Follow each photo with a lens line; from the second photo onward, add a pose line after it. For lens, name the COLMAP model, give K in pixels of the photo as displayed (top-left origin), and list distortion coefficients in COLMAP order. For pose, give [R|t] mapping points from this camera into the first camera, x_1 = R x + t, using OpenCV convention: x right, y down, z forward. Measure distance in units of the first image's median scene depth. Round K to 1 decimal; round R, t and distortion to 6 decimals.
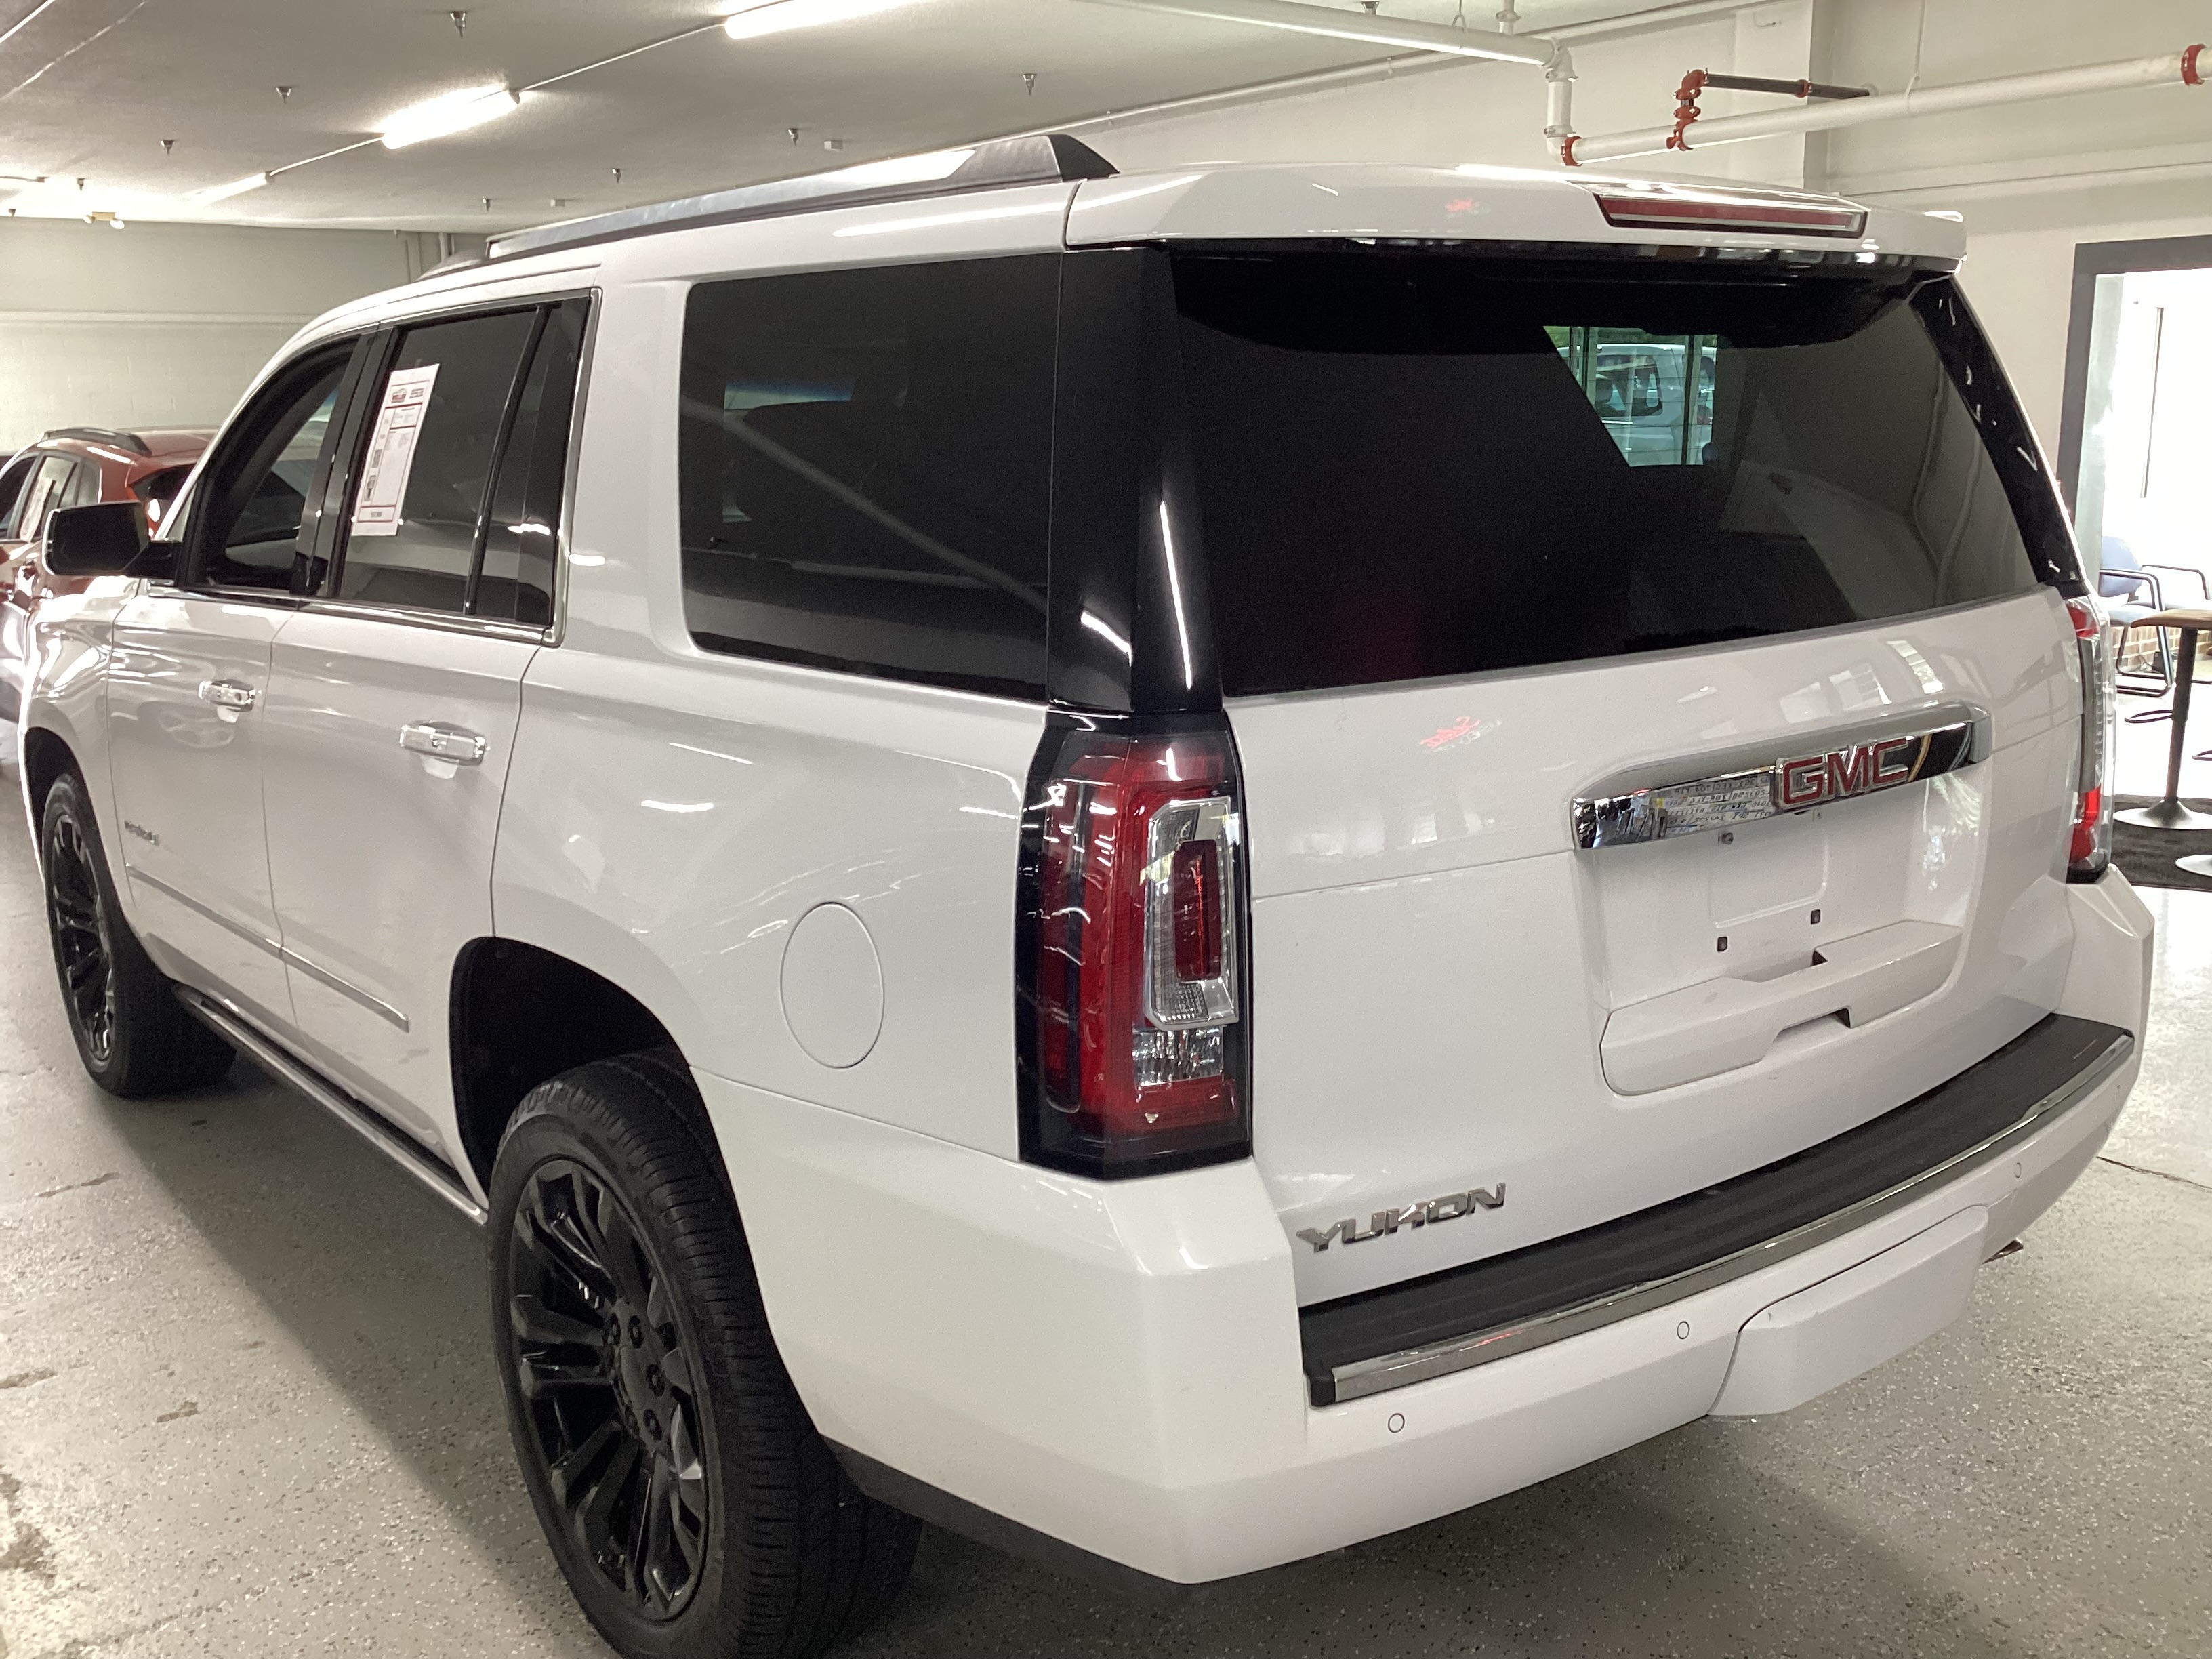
lens RADIAL K [[2064.4, 0, 1106.0], [0, 2064.4, 829.5], [0, 0, 1]] dist [0.044918, -0.015134]
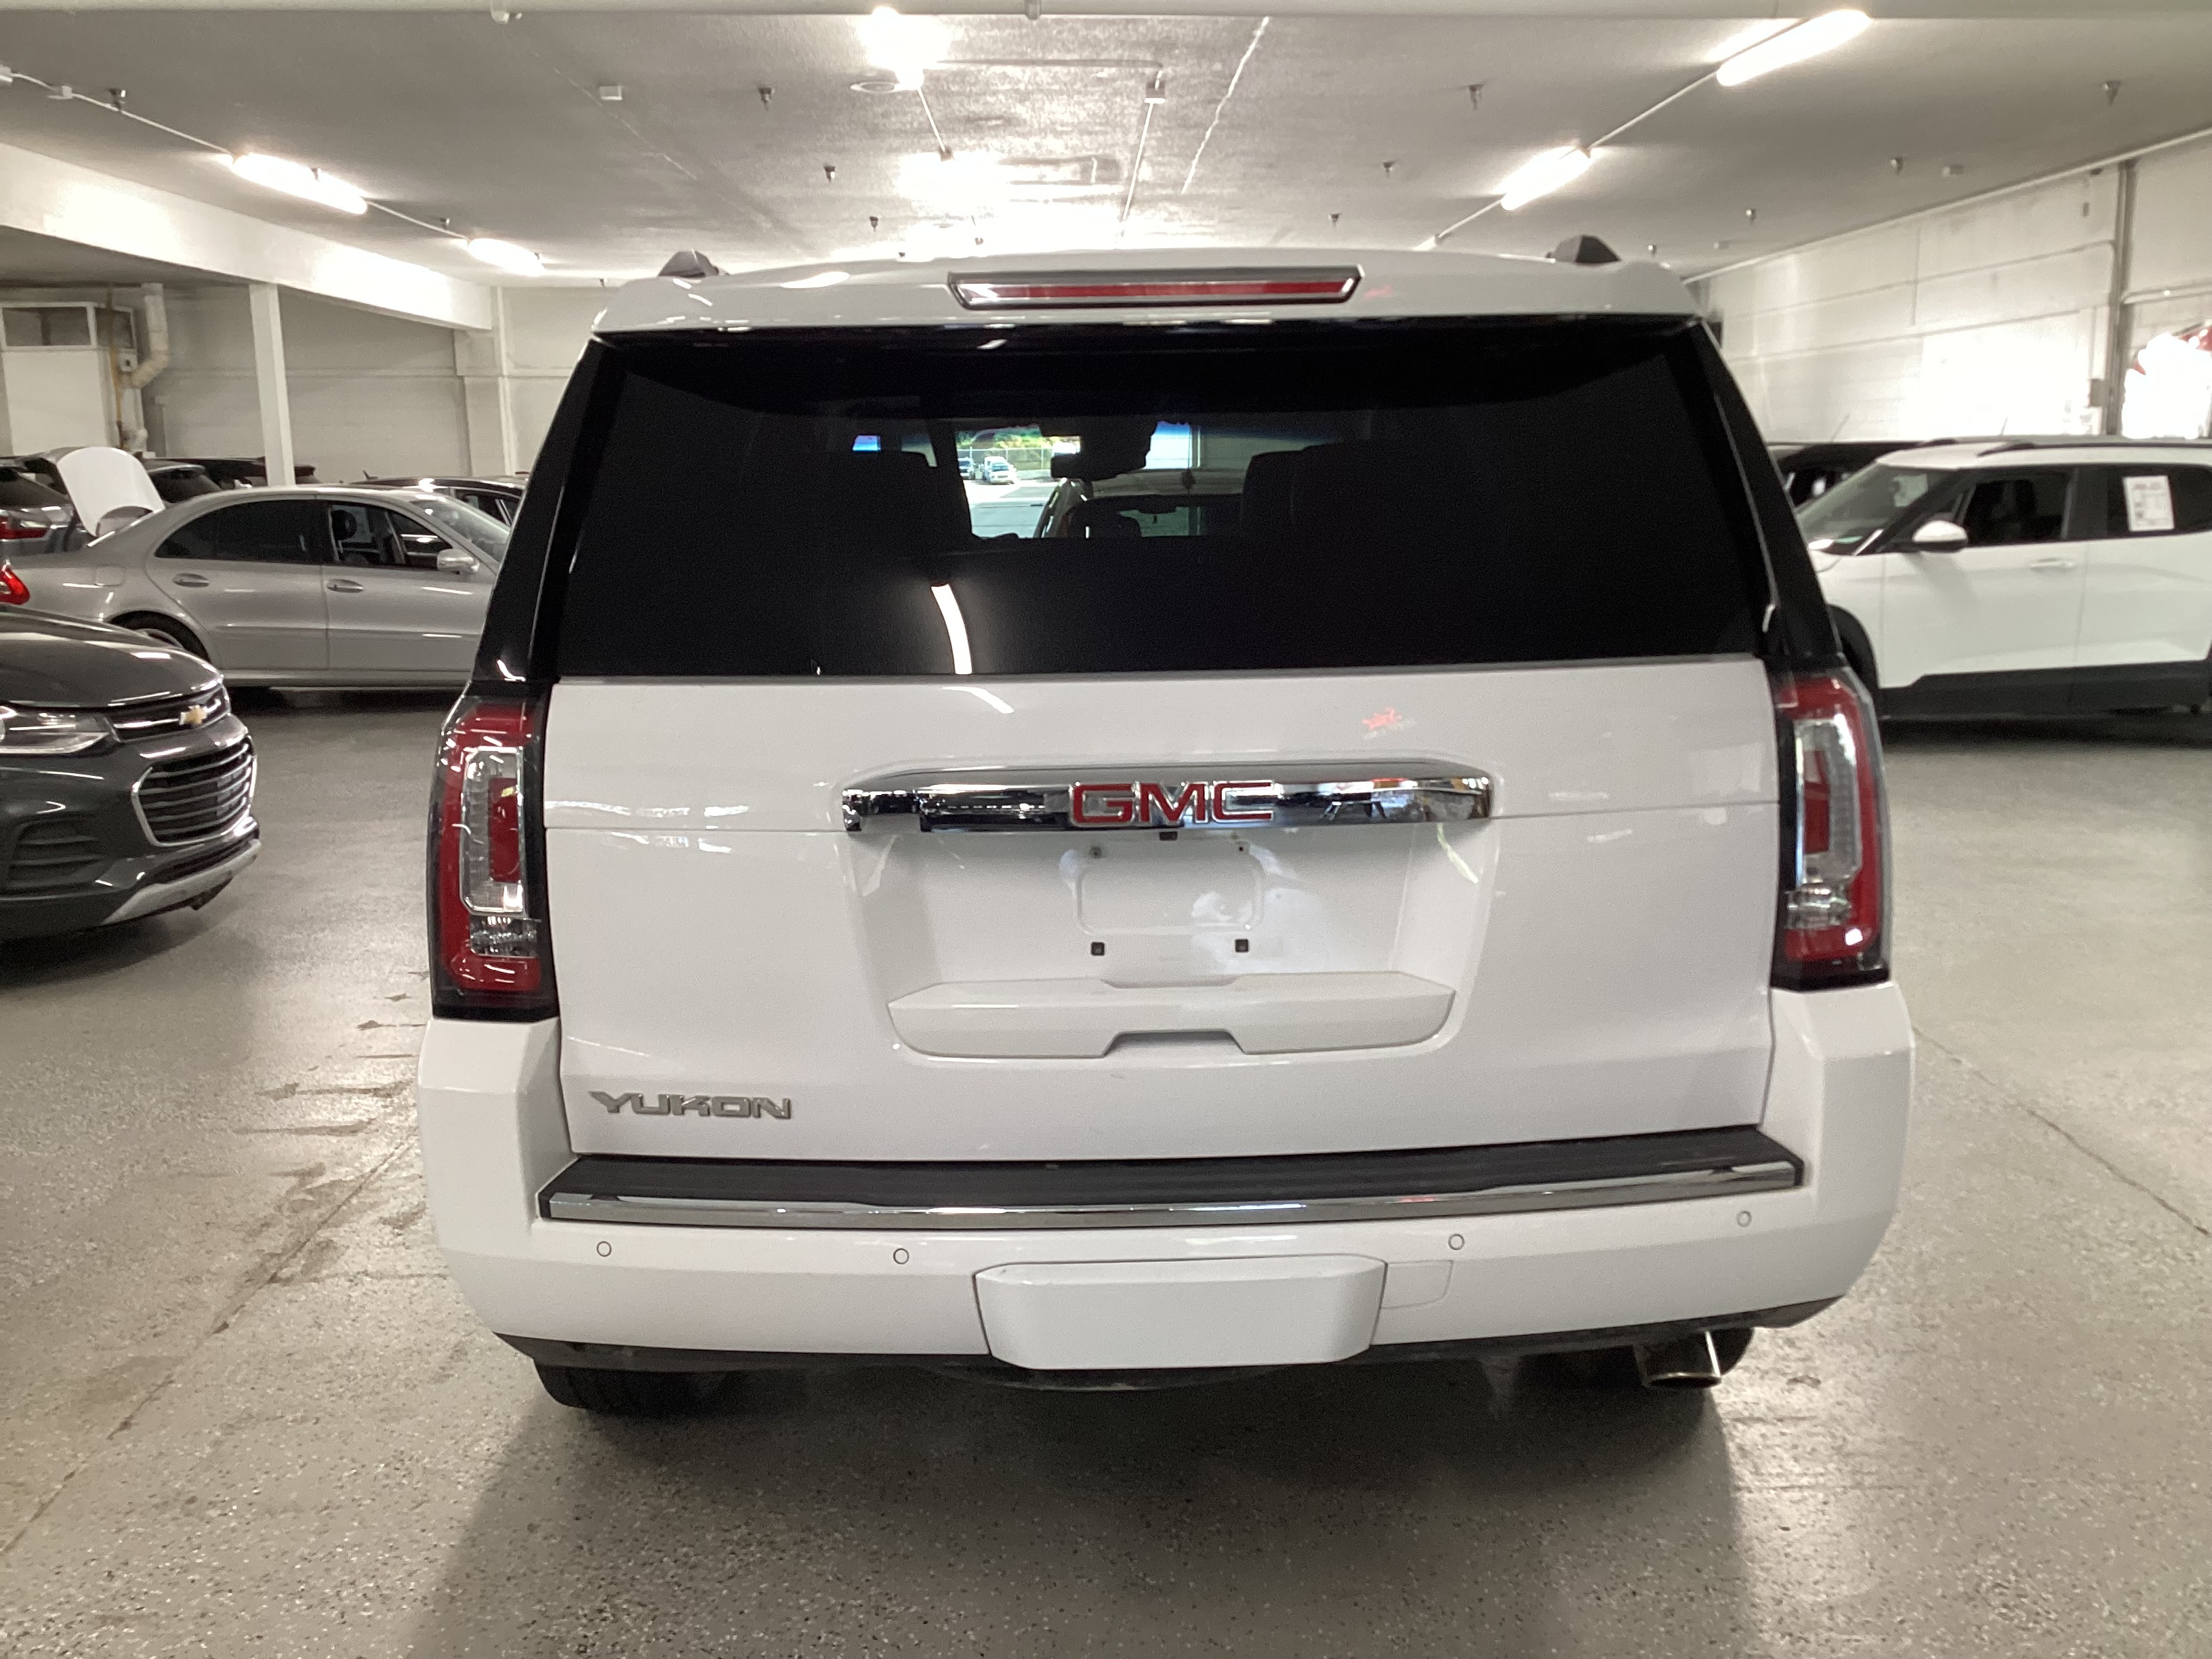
lens RADIAL K [[2064.4, 0, 1106.0], [0, 2064.4, 829.5], [0, 0, 1]] dist [0.044918, -0.015134]
pose [[0.806085, 0.116311, -0.580258, 0.994225], [-0.125740, 0.991770, 0.024122, -0.037768], [0.578288, 0.053517, 0.814075, 0.105971]]
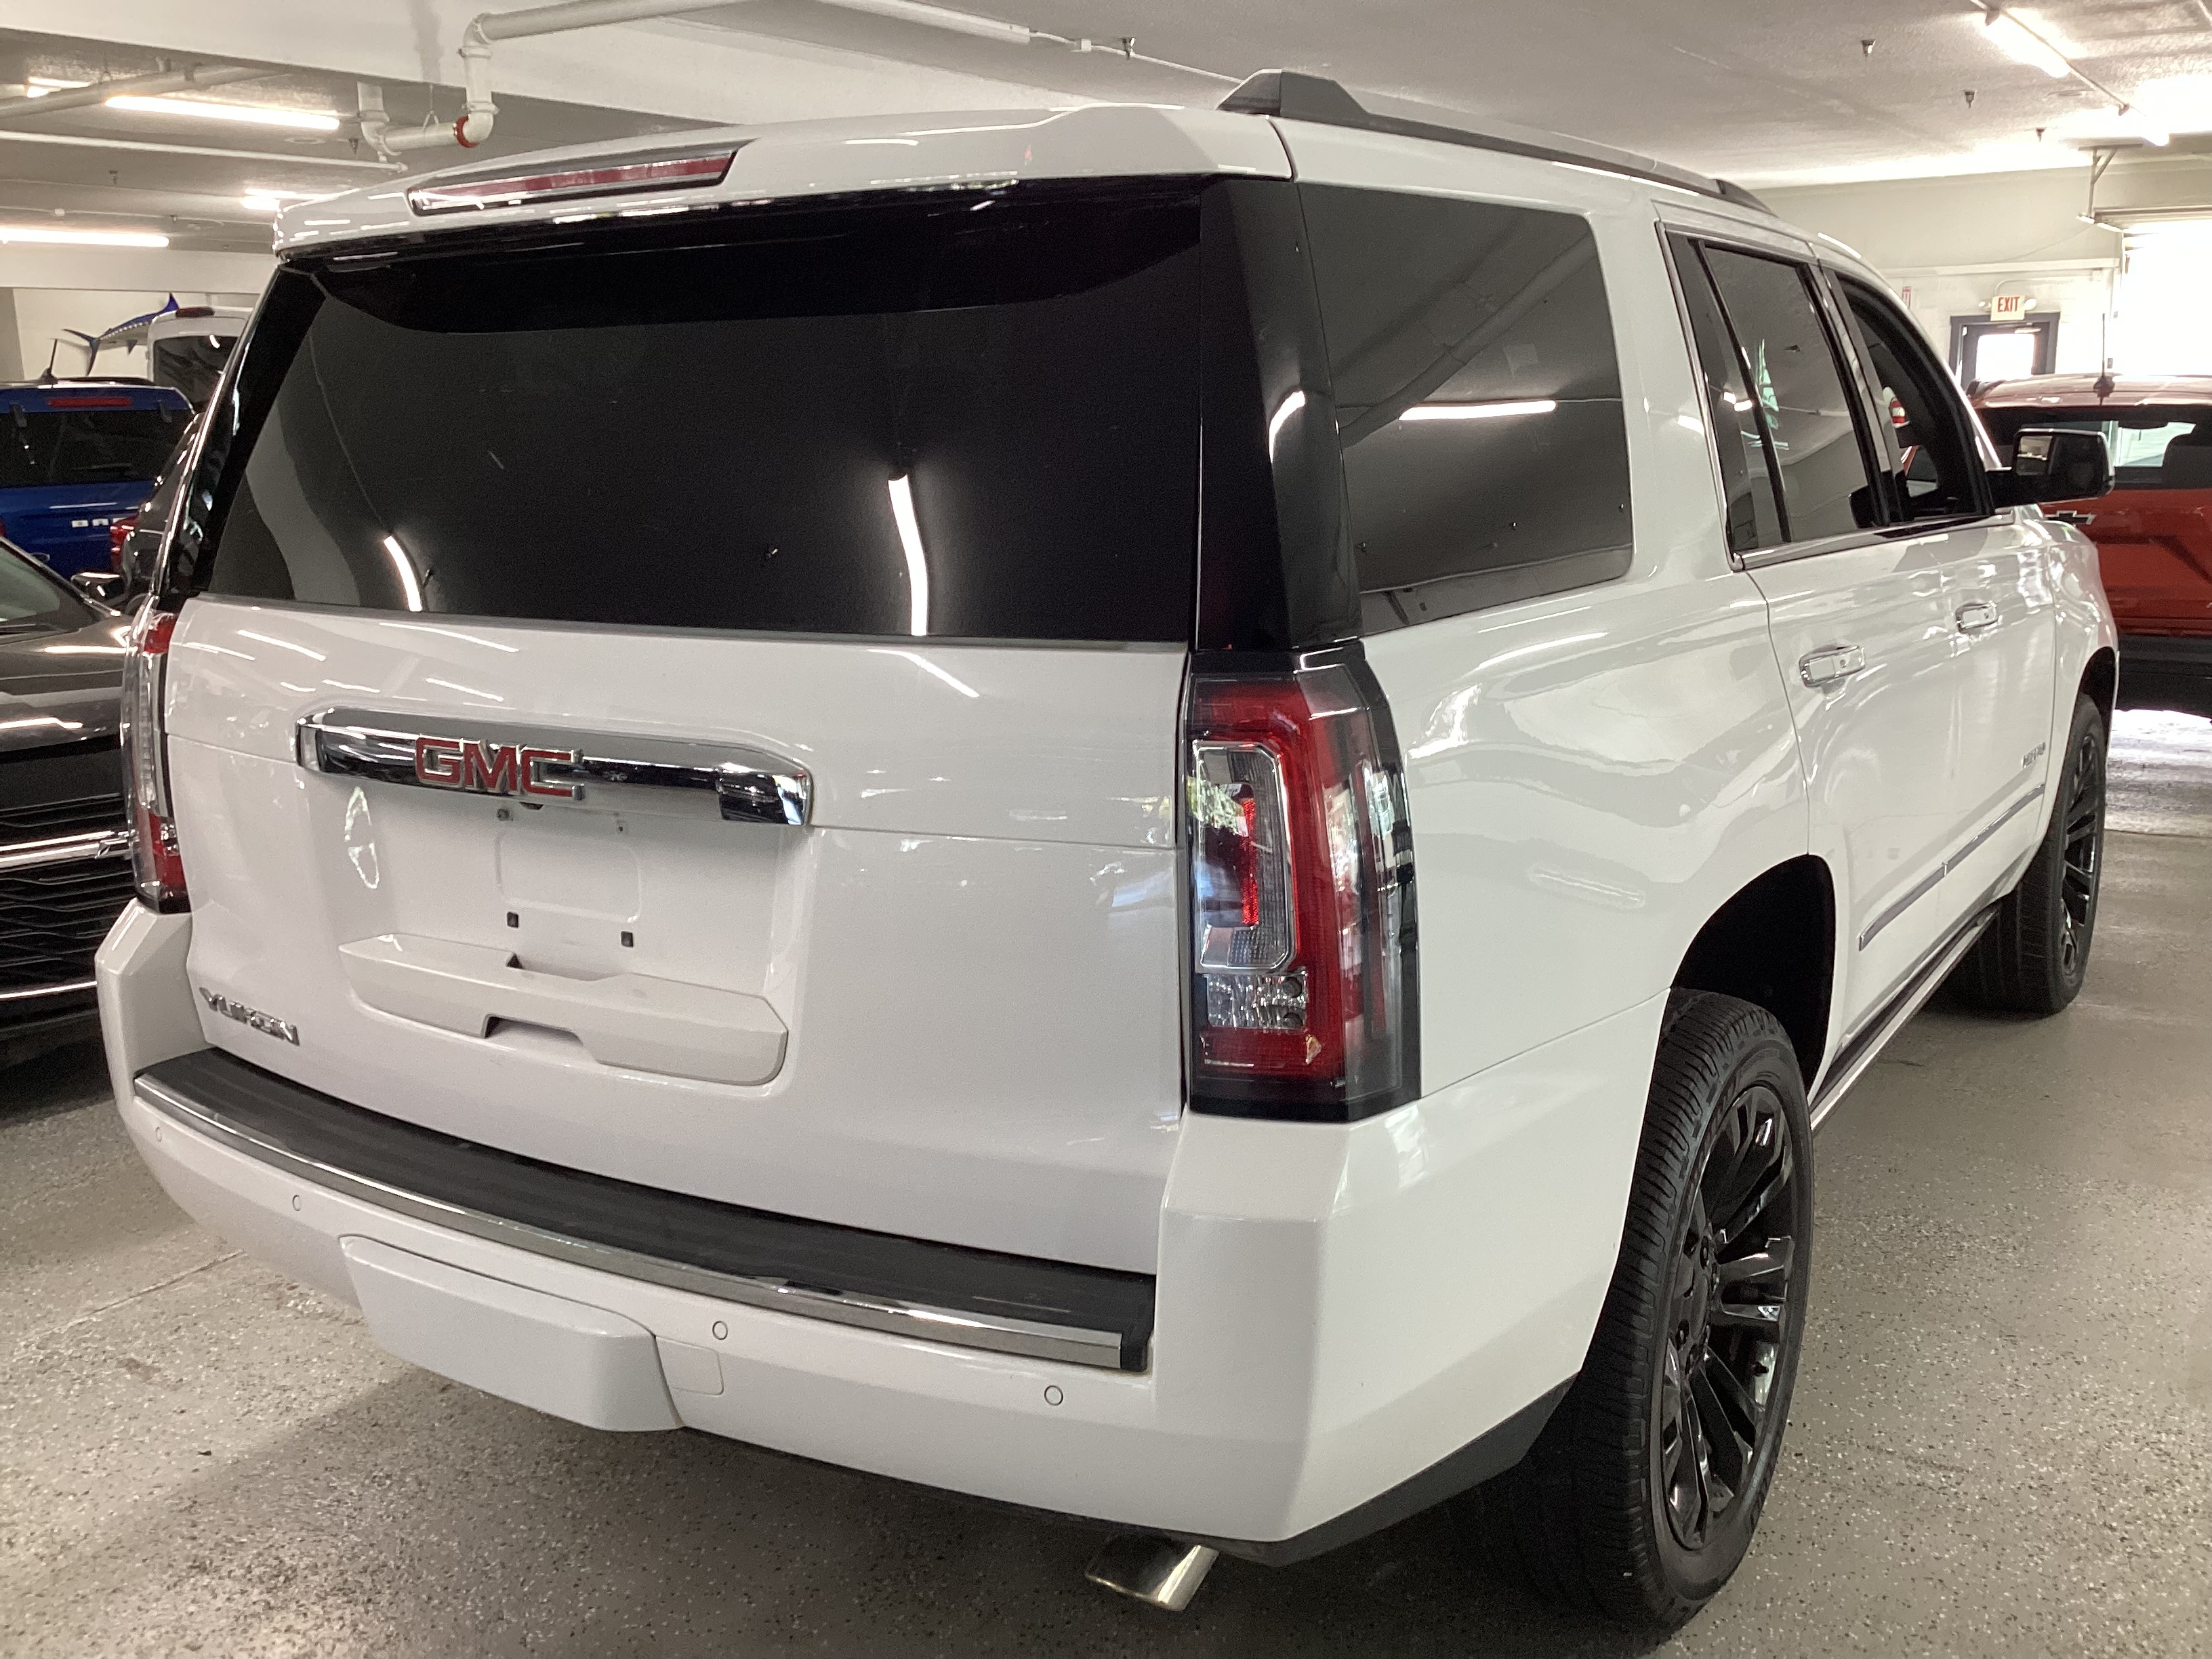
lens RADIAL K [[2064.4, 0, 1106.0], [0, 2064.4, 829.5], [0, 0, 1]] dist [0.044918, -0.015134]
pose [[0.318787, 0.210734, -0.924103, 1.396300], [-0.179006, 0.970811, 0.159634, -0.213408], [0.930769, 0.114531, 0.347205, 0.971811]]
